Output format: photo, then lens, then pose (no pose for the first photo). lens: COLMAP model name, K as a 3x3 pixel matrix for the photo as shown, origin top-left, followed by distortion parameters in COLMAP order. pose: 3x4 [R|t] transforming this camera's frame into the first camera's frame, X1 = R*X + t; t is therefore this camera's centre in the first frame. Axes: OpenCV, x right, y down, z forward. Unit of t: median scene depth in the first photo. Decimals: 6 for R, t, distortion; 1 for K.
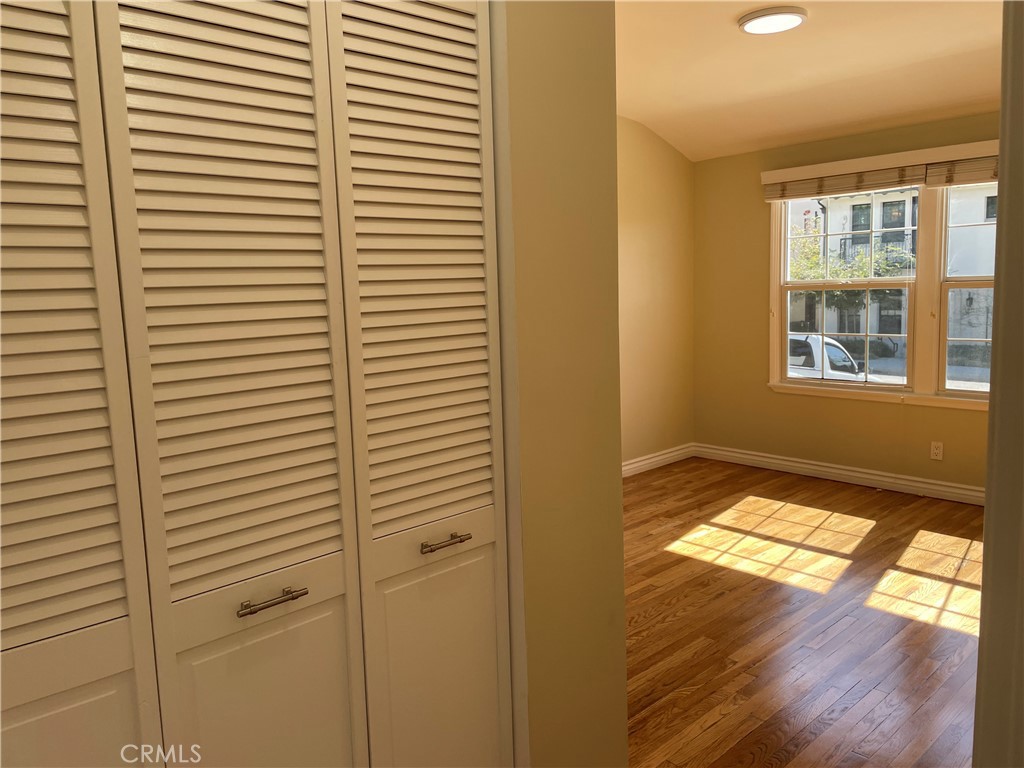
lens RADIAL K [[772.2, 0, 511.6], [0, 772.2, 383.1], [0, 0, 1]] dist [0.091902, -0.112967]
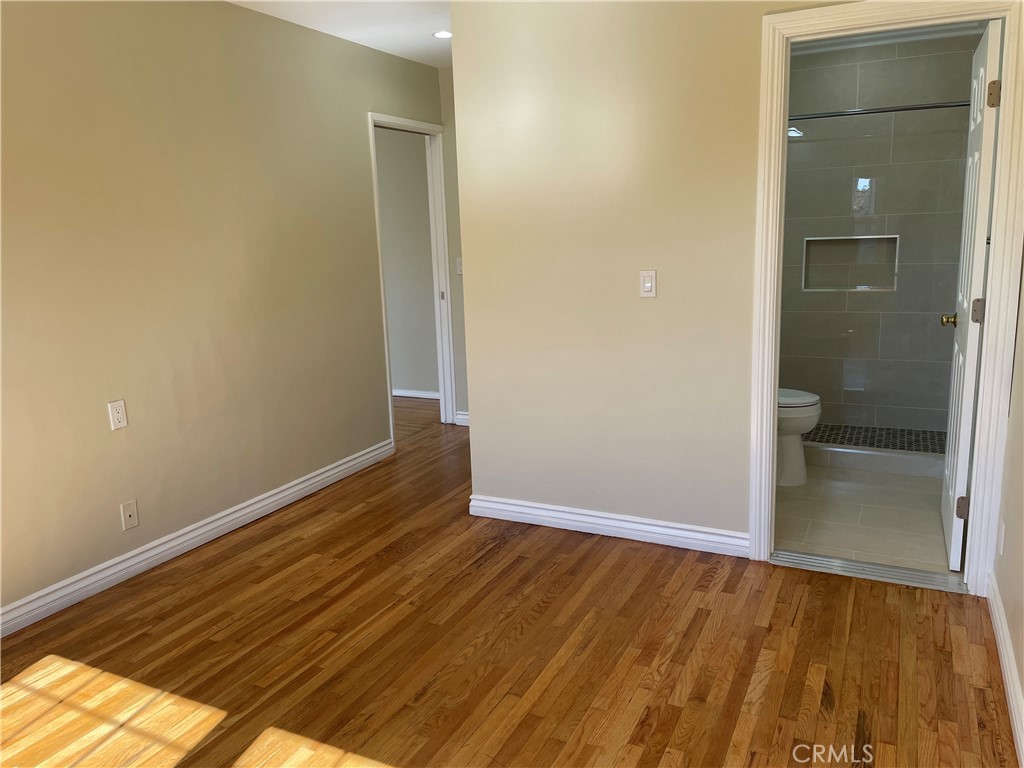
lens RADIAL K [[772.2, 0, 509.6], [0, 772.2, 388.7], [0, 0, 1]] dist [0.091902, -0.112967]
pose [[-0.937329, 0.122100, -0.326353, 0.432382], [0.006137, 0.942236, 0.334895, -0.248040], [0.348392, 0.311904, -0.883934, 1.742499]]
